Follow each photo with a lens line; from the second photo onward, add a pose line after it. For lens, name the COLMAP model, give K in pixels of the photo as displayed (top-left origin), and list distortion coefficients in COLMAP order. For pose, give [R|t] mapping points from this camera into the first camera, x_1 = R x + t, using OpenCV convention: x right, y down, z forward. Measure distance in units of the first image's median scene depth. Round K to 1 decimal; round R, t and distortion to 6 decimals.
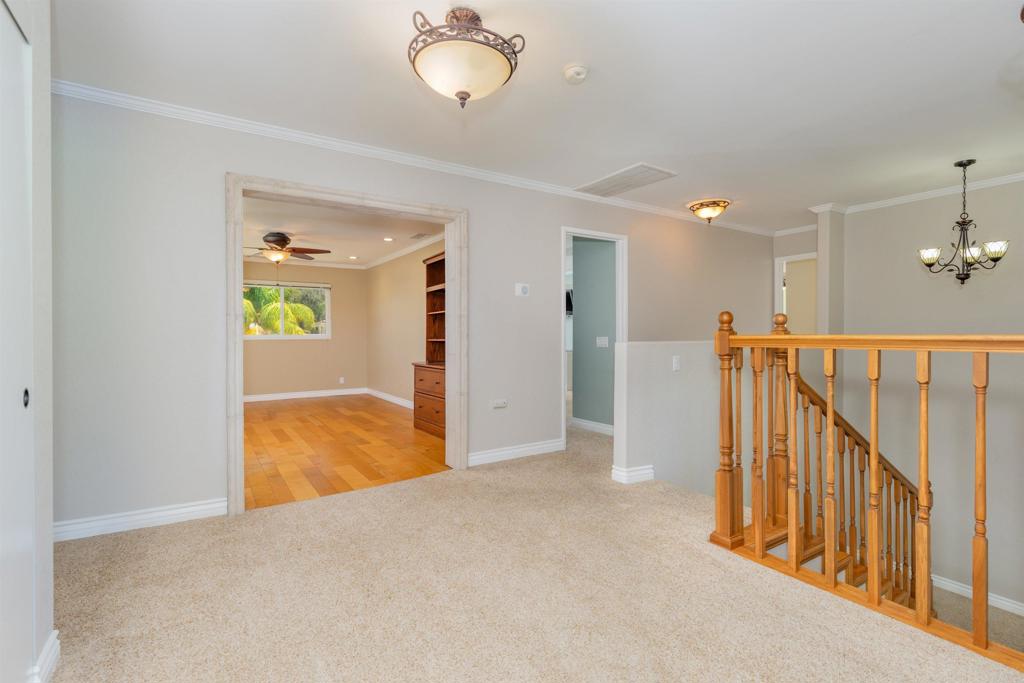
lens RADIAL K [[465.6, 0, 506.3], [0, 465.6, 333.1], [0, 0, 1]] dist [0.001316, 0.000336]
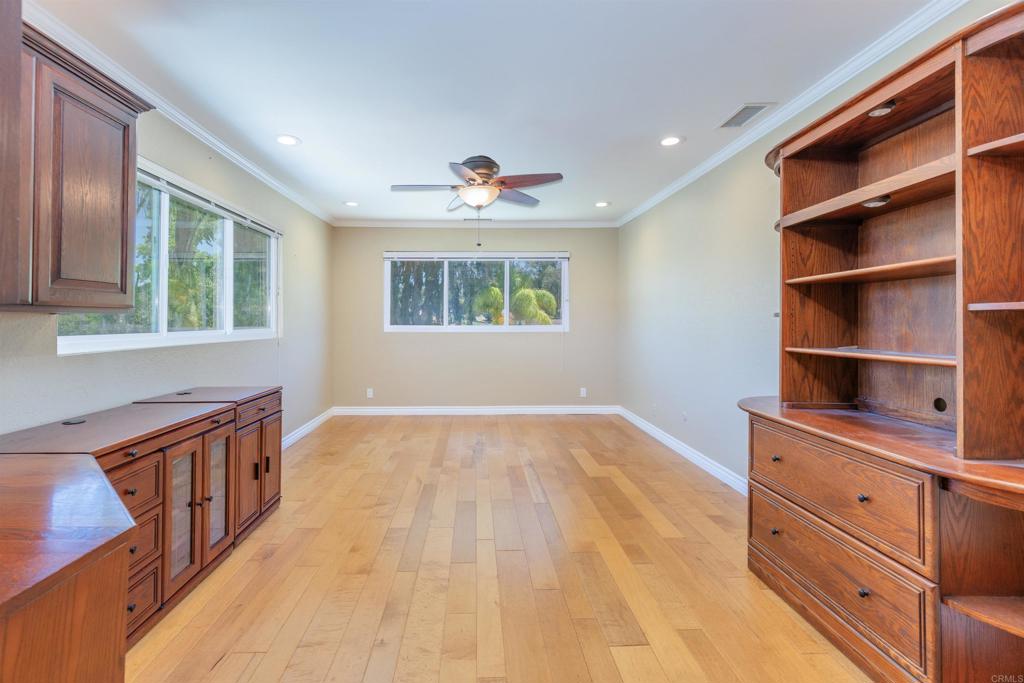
lens RADIAL K [[465.6, 0, 506.3], [0, 465.6, 333.1], [0, 0, 1]] dist [0.001316, 0.000336]
pose [[0.869056, 0.022723, -0.494191, -0.160819], [-0.010161, 0.999554, 0.028092, -0.006740], [0.494609, -0.019392, 0.868899, 0.491964]]
